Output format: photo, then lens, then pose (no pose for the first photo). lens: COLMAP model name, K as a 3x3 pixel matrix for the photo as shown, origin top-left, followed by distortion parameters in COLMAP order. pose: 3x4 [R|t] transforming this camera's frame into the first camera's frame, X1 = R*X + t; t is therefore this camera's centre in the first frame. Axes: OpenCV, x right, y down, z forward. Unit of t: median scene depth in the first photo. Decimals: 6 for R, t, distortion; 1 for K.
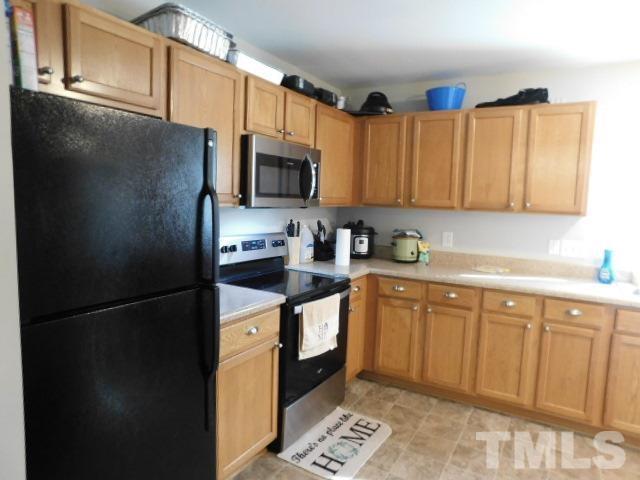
lens RADIAL K [[425.0, 0, 323.3], [0, 425.0, 237.6], [0, 0, 1]] dist [-0.061619, 0.045006]
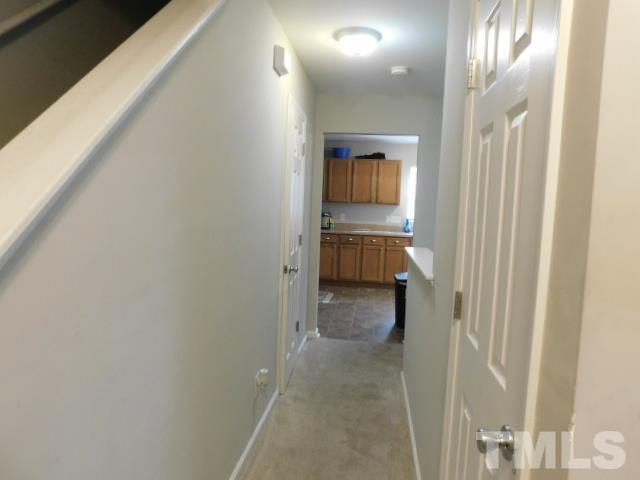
lens RADIAL K [[425.0, 0, 323.3], [0, 425.0, 237.6], [0, 0, 1]] dist [-0.061619, 0.045006]
pose [[0.919683, -0.020123, 0.392147, -0.749037], [0.024082, 0.999697, -0.005180, 0.135270], [-0.391923, 0.014208, 0.919888, -1.094195]]
